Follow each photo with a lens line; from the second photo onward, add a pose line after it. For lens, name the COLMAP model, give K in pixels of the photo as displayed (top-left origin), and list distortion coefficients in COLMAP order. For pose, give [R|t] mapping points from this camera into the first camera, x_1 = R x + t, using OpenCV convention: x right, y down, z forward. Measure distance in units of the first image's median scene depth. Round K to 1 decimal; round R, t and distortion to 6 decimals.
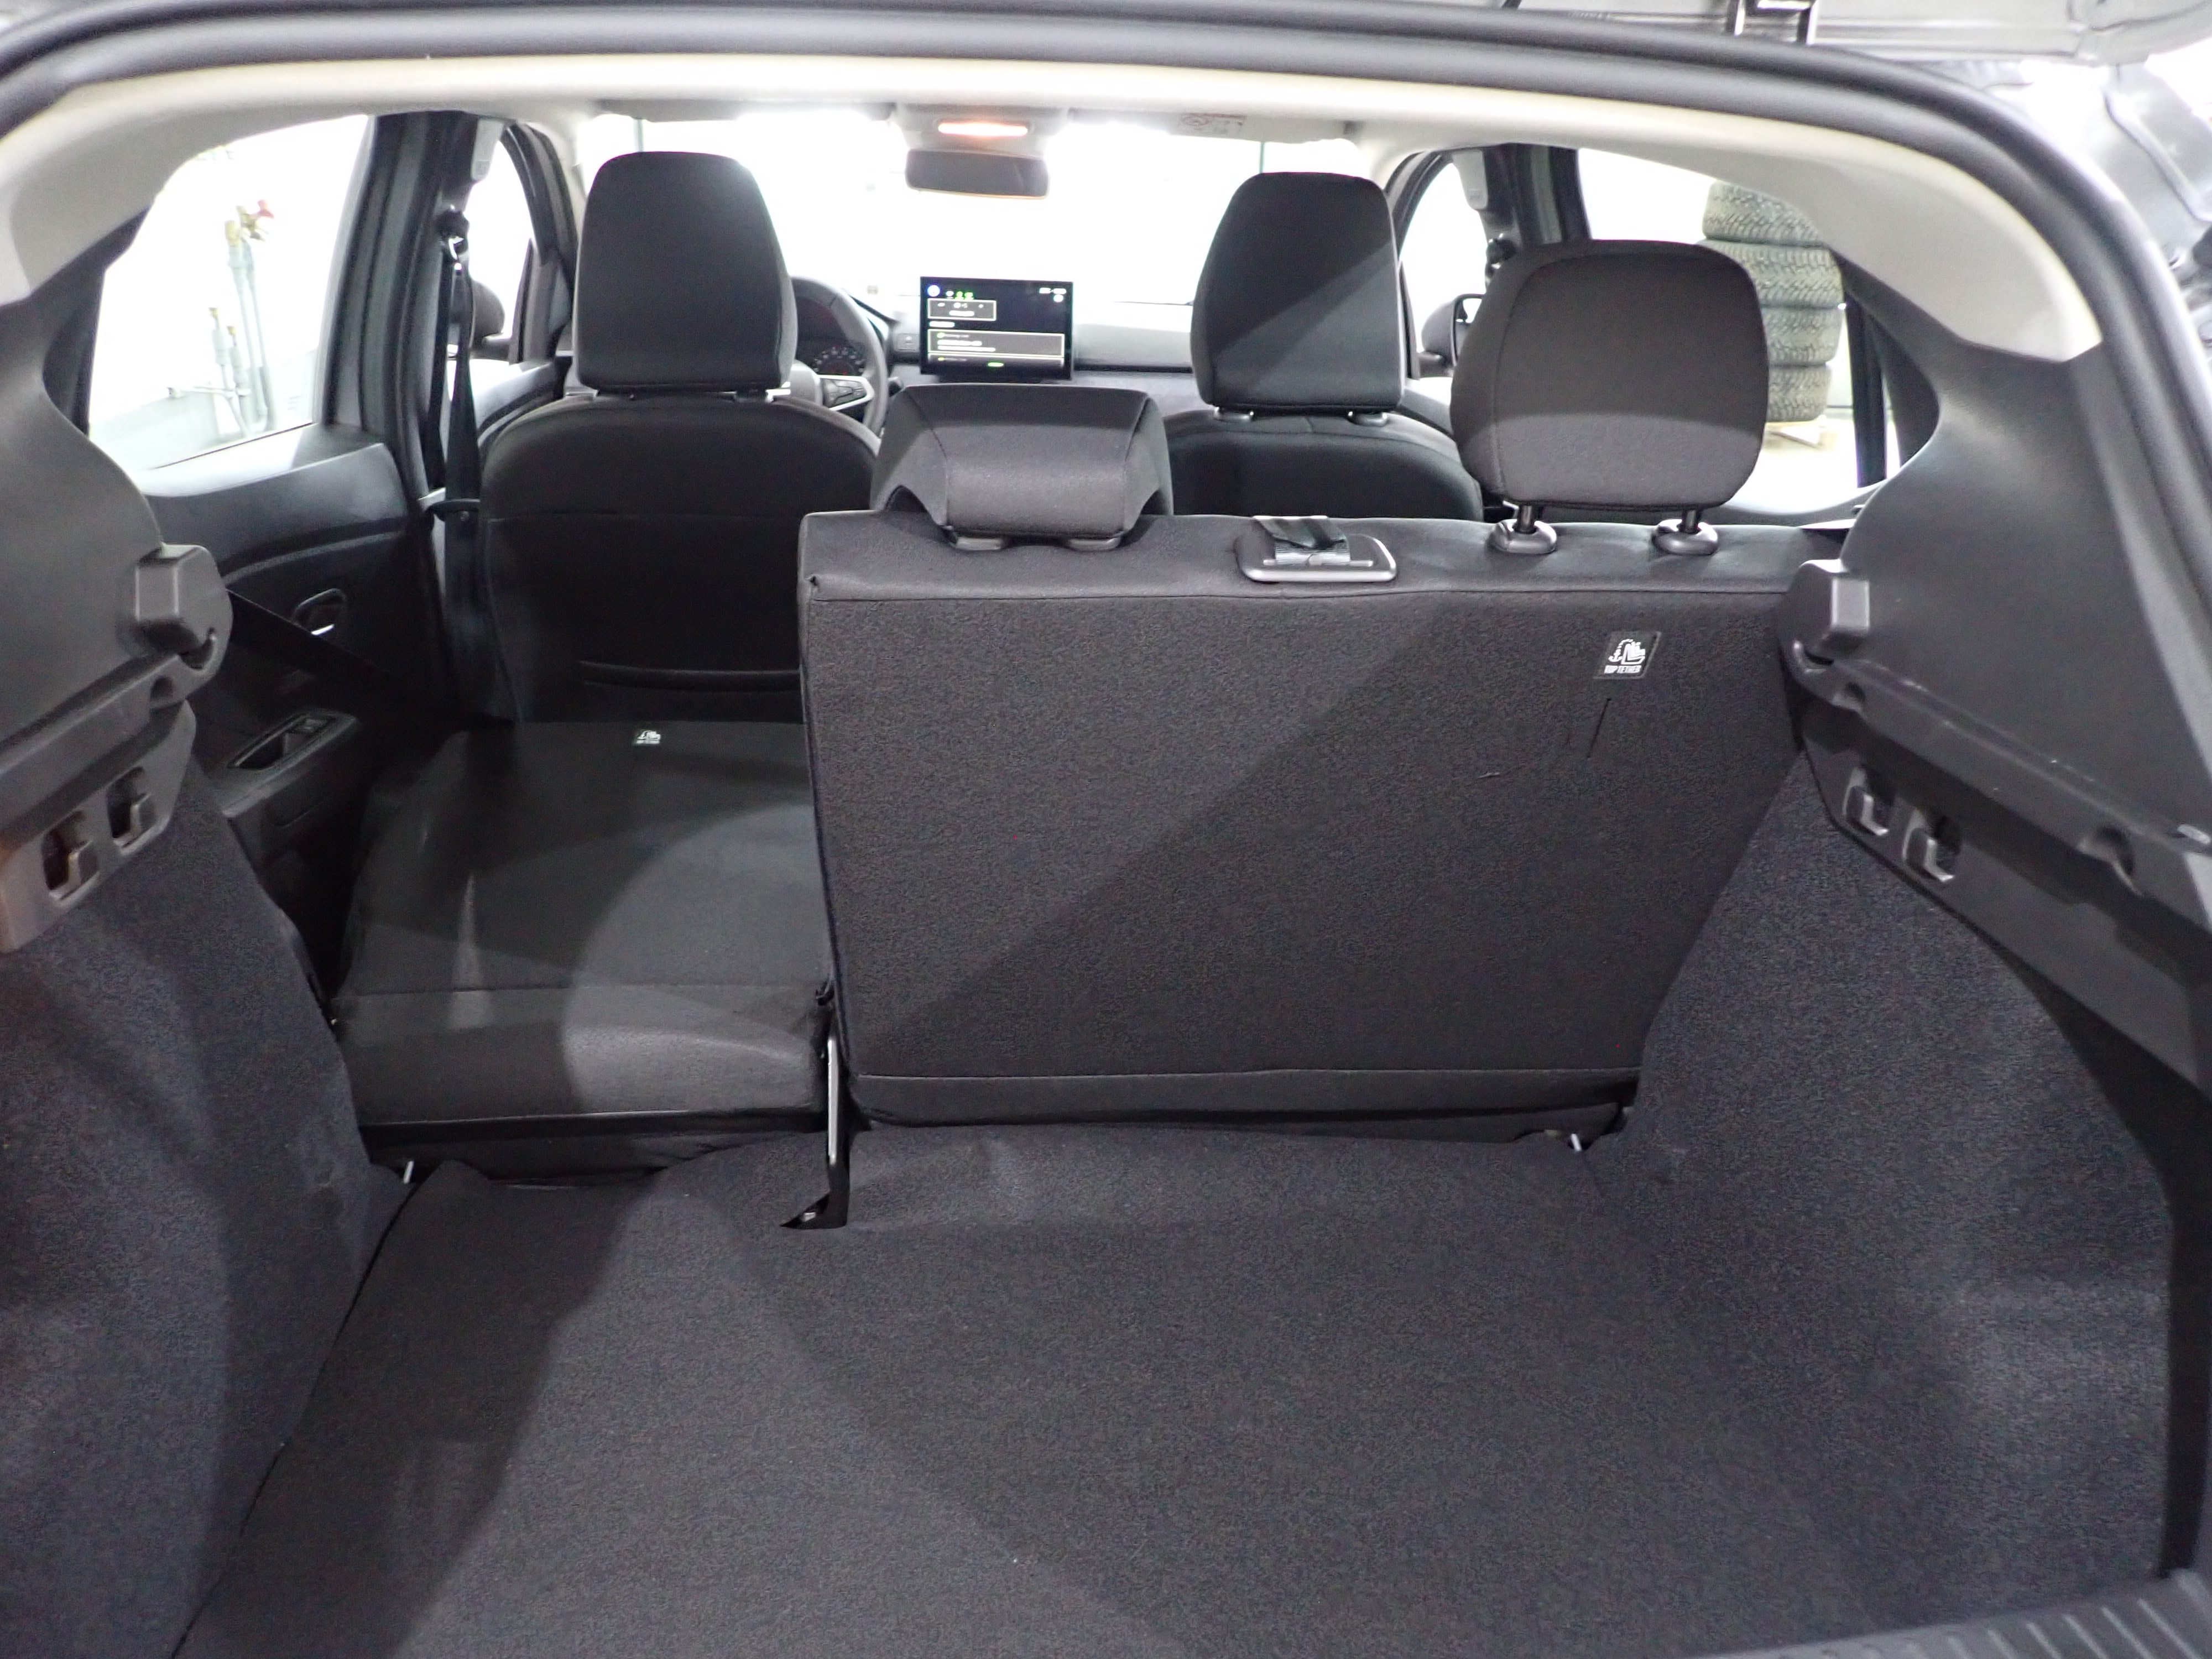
lens RADIAL K [[1621.1, 0, 1096.0], [0, 1621.1, 835.3], [0, 0, 1]] dist [0.005609, -0.012289]
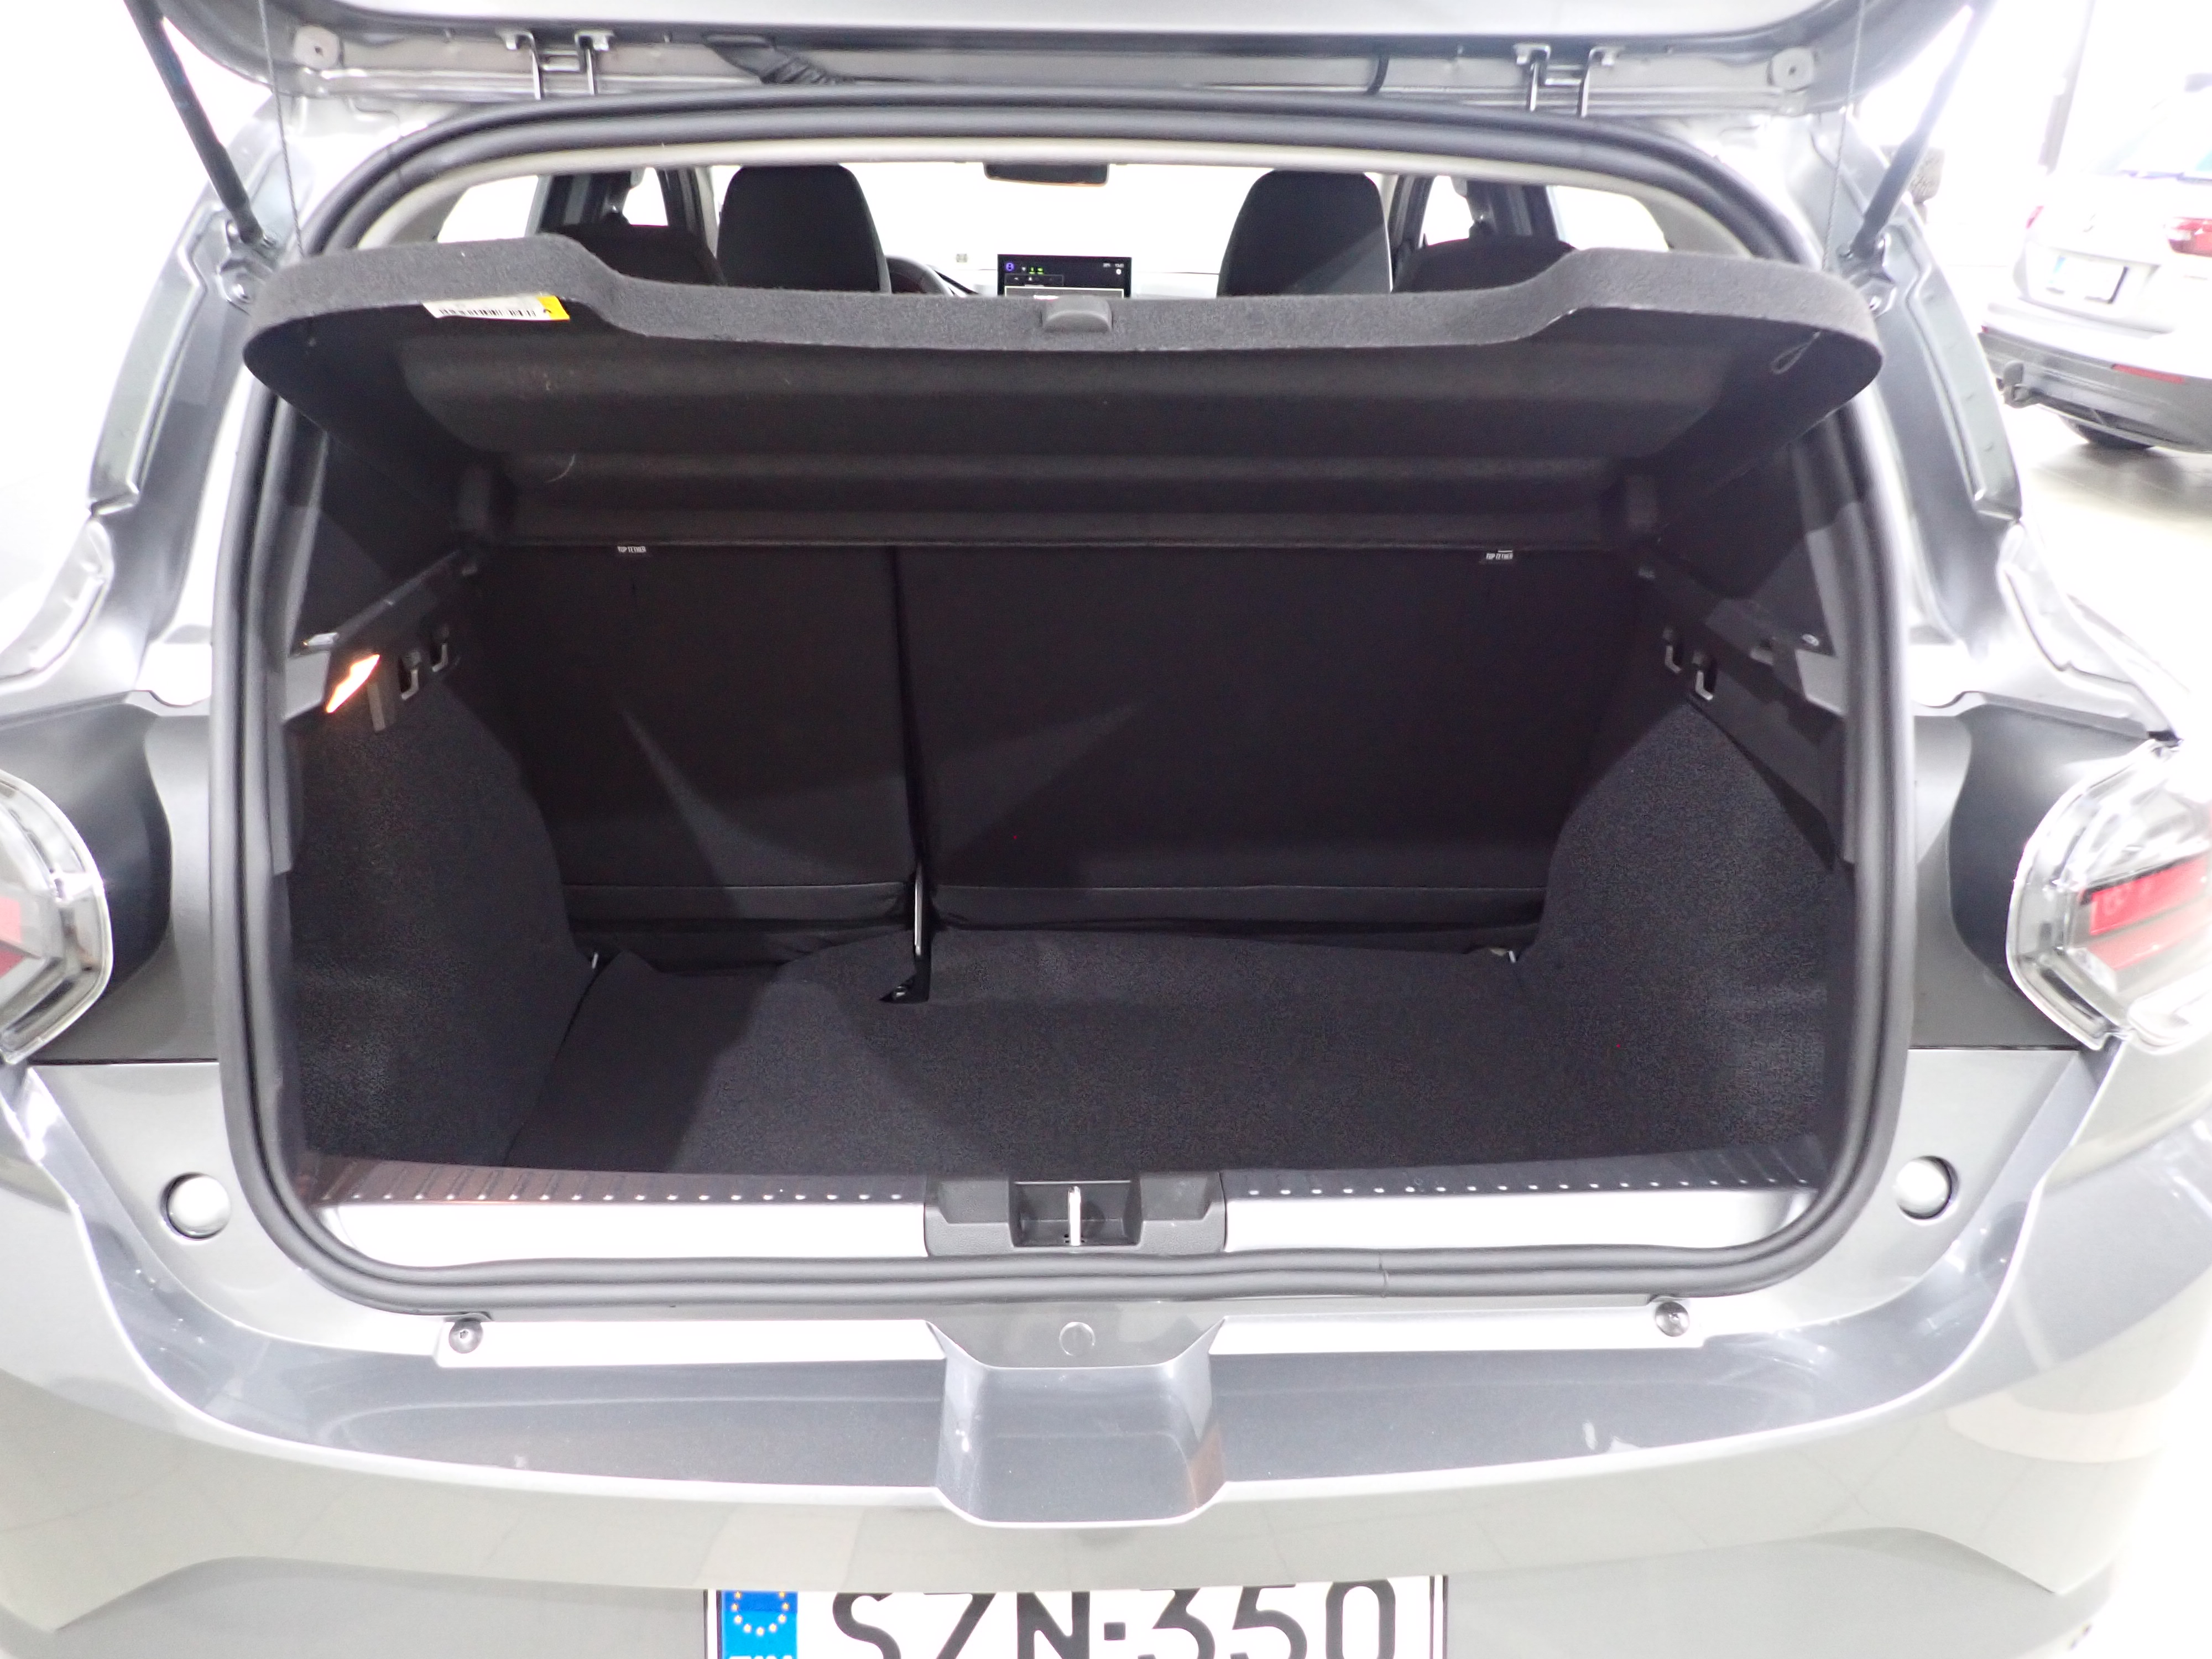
lens RADIAL K [[1621.1, 0, 1095.4], [0, 1621.1, 831.2], [0, 0, 1]] dist [0.005609, -0.012289]
pose [[0.998473, 0.005537, -0.054969, 0.048397], [-0.004499, 0.999810, 0.018981, 0.076437], [0.055064, -0.018704, 0.998308, -0.275713]]
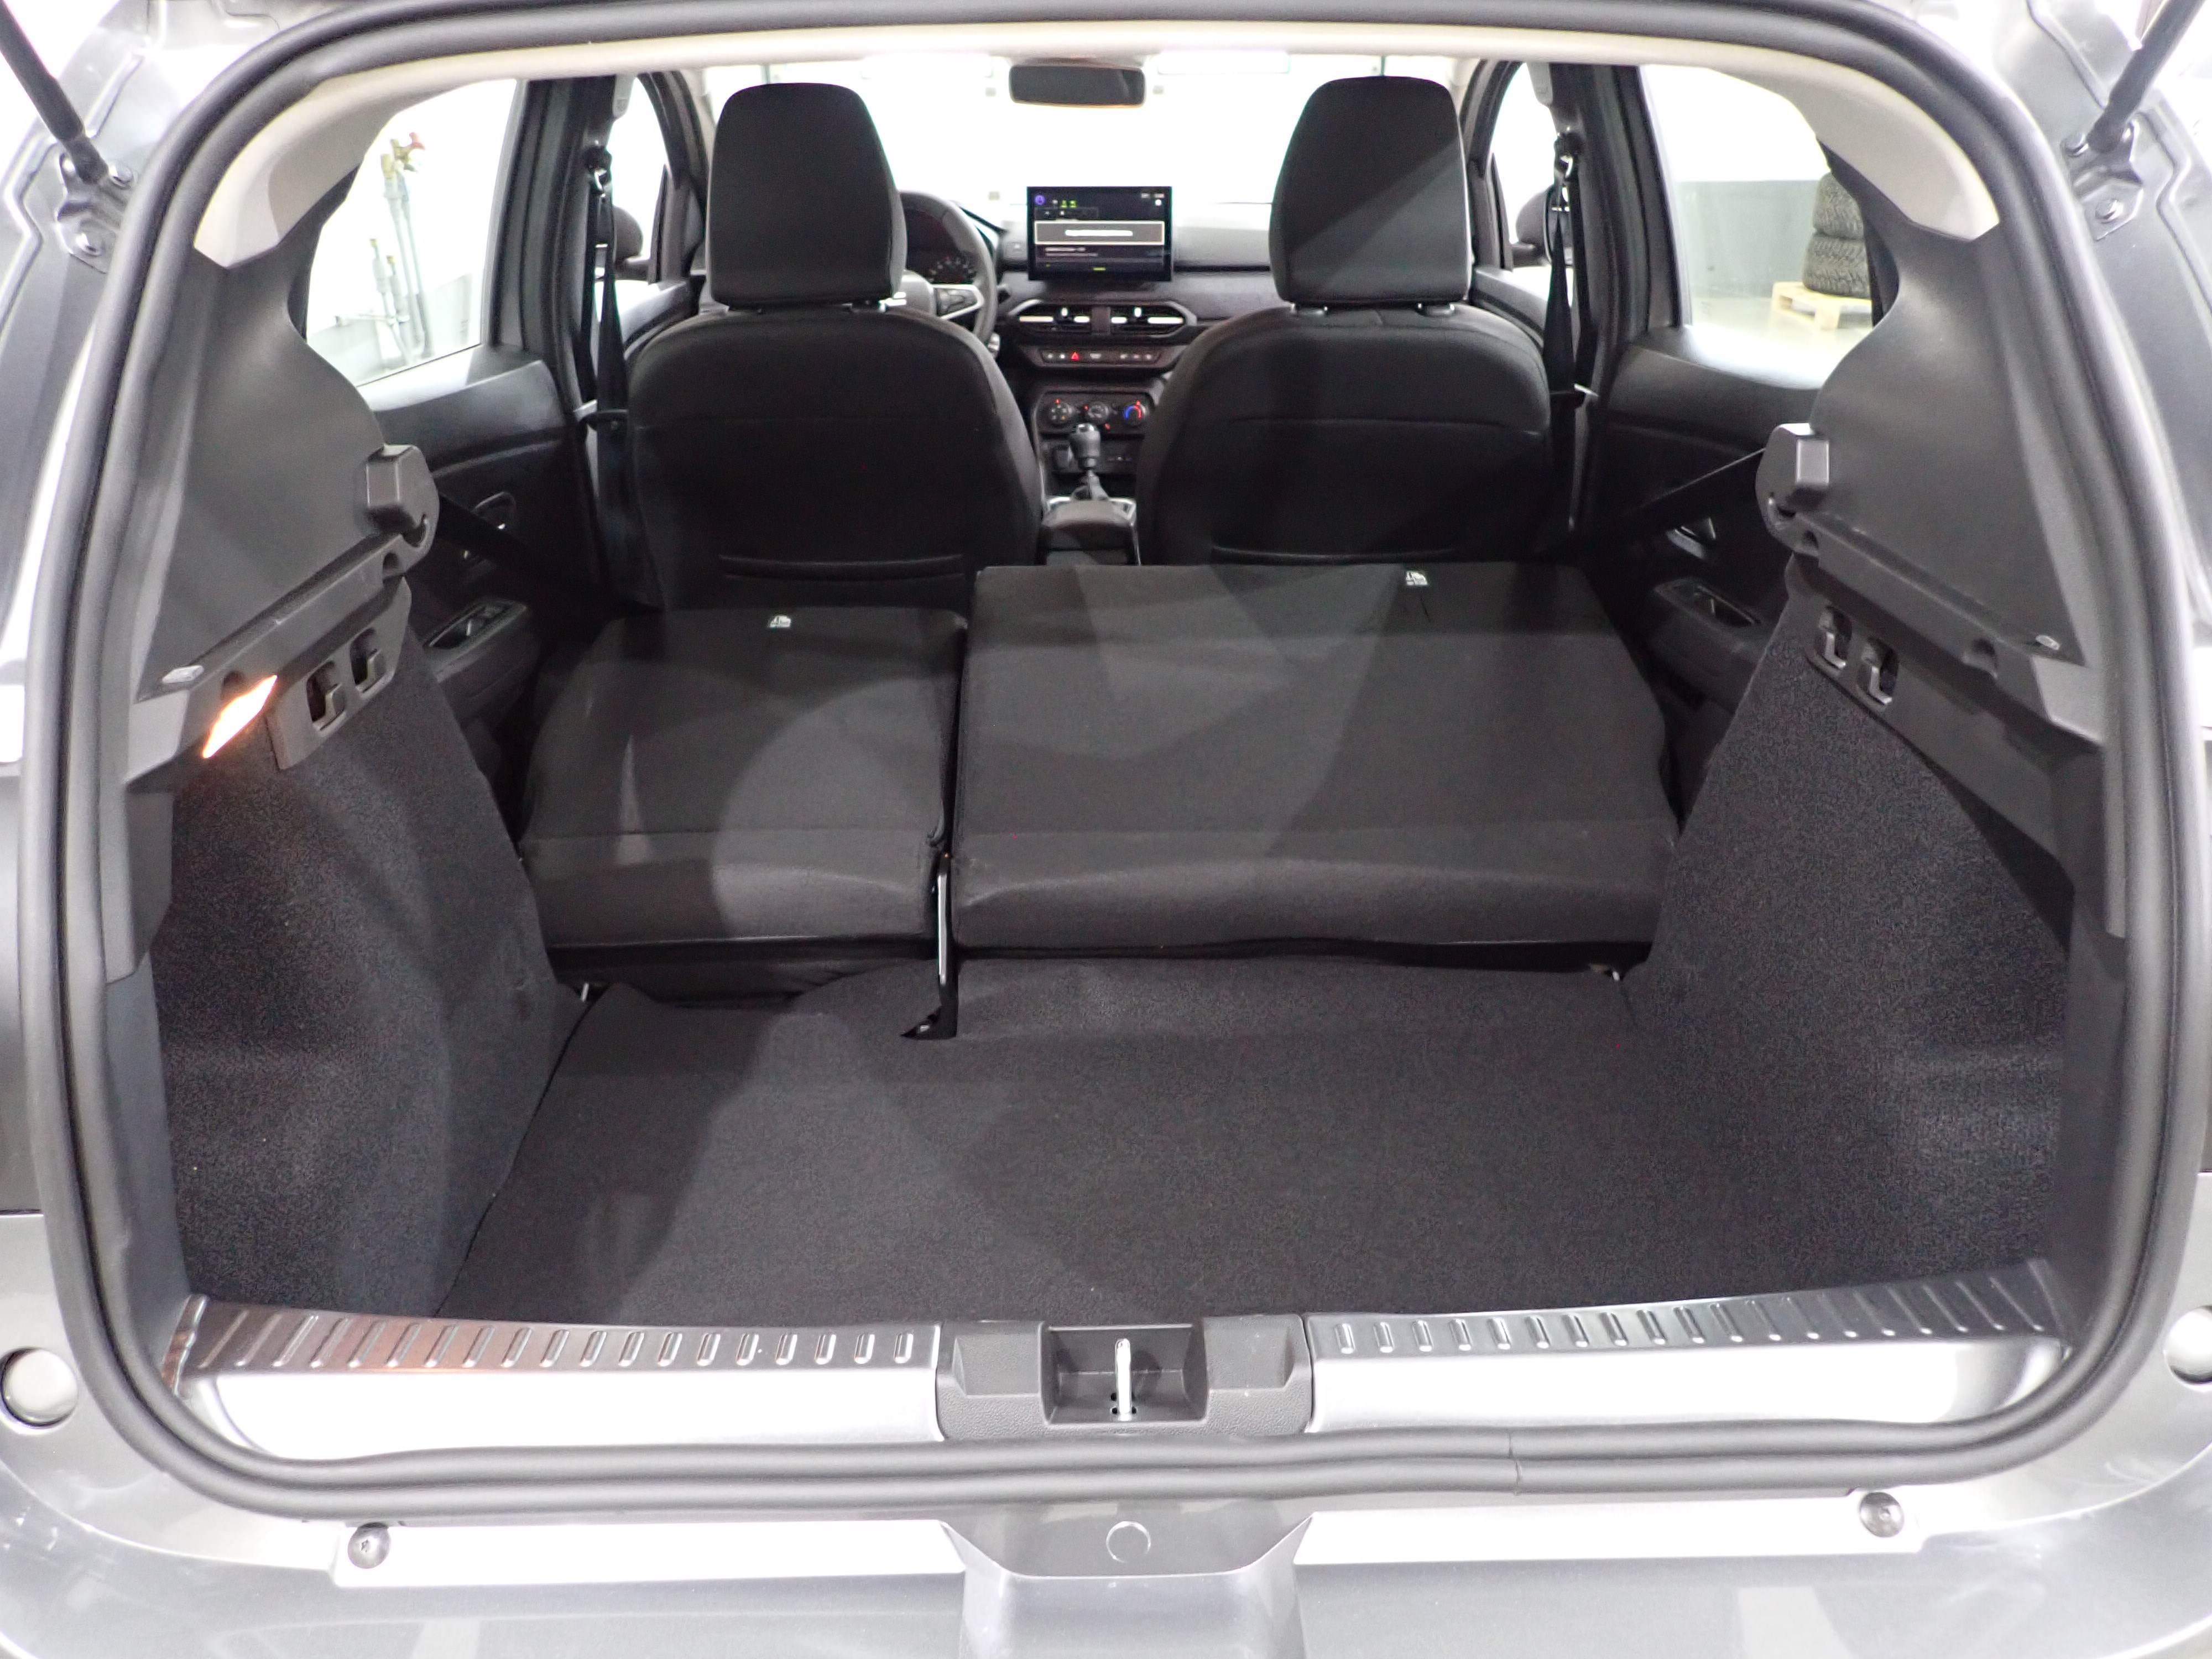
lens RADIAL K [[1621.1, 0, 1097.1], [0, 1621.1, 829.7], [0, 0, 1]] dist [0.005609, -0.012289]
pose [[0.996642, -0.005804, -0.081676, 0.039293], [0.010095, 0.998584, 0.052230, 0.033784], [0.081257, -0.052879, 0.995289, -0.124954]]
